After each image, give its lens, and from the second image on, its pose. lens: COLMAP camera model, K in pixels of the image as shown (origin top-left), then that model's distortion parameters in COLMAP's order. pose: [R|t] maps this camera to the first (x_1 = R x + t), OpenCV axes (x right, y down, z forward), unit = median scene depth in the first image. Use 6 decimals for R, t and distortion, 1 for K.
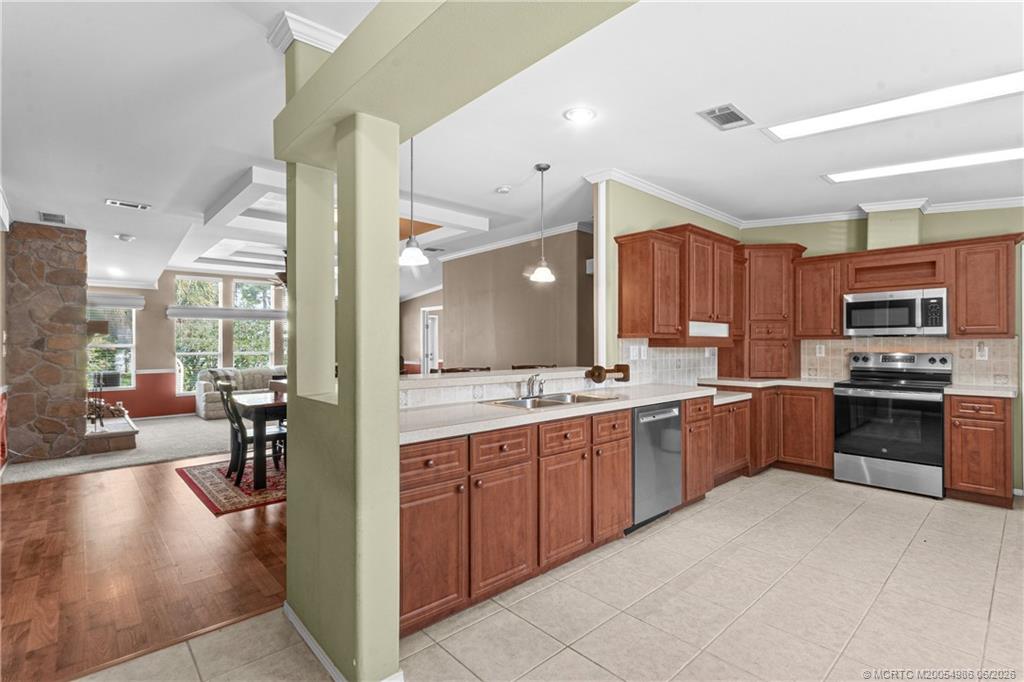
lens RADIAL K [[480.2, 0, 512.0], [0, 480.2, 341.0], [0, 0, 1]] dist [-0.001018, -0.000296]
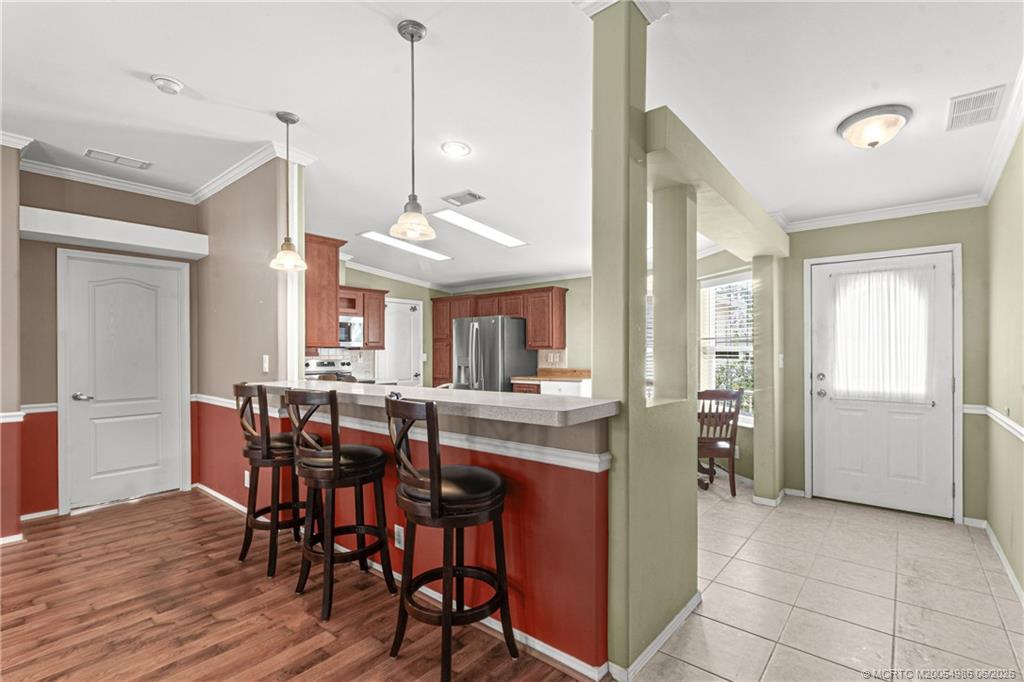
lens RADIAL K [[468.3, 0, 513.9], [0, 468.3, 353.1], [0, 0, 1]] dist [-0.001135, -0.000693]
pose [[-0.138929, 0.000924, 0.990302, -0.346487], [-0.005847, 0.999981, -0.001753, 0.002801], [-0.990285, -0.006034, -0.138921, 0.366789]]
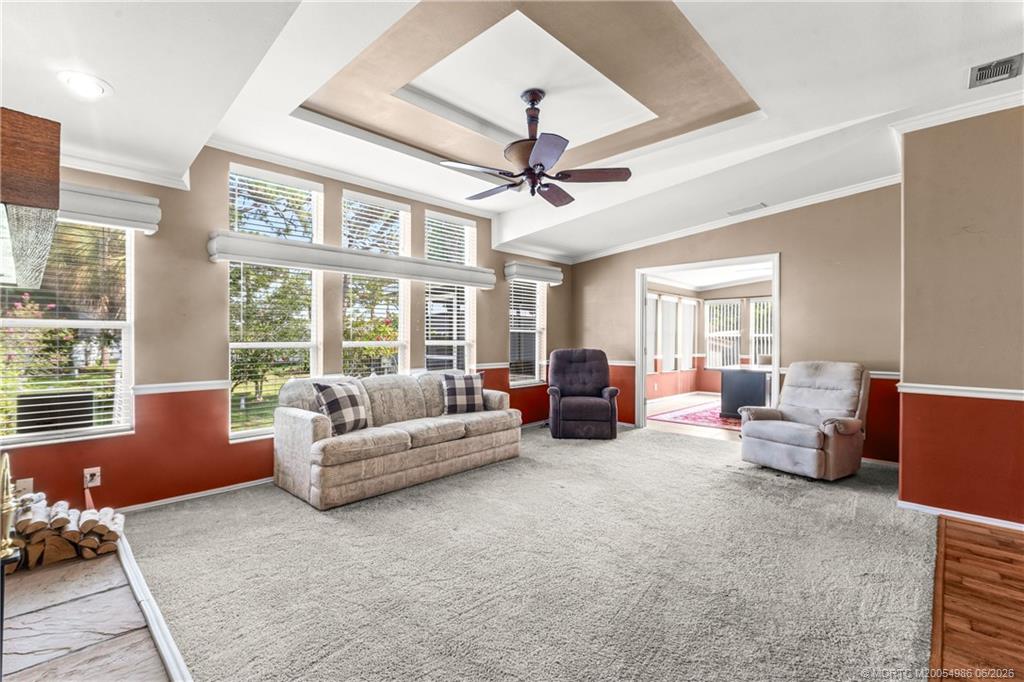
lens RADIAL K [[460.3, 0, 512.0], [0, 460.3, 341.0], [0, 0, 1]] dist [0.001294, 0.000522]
pose [[0.997442, 0.005555, 0.071263, -0.506681], [-0.006571, 0.999880, 0.014030, 0.015961], [-0.071177, -0.014462, 0.997359, 0.605130]]
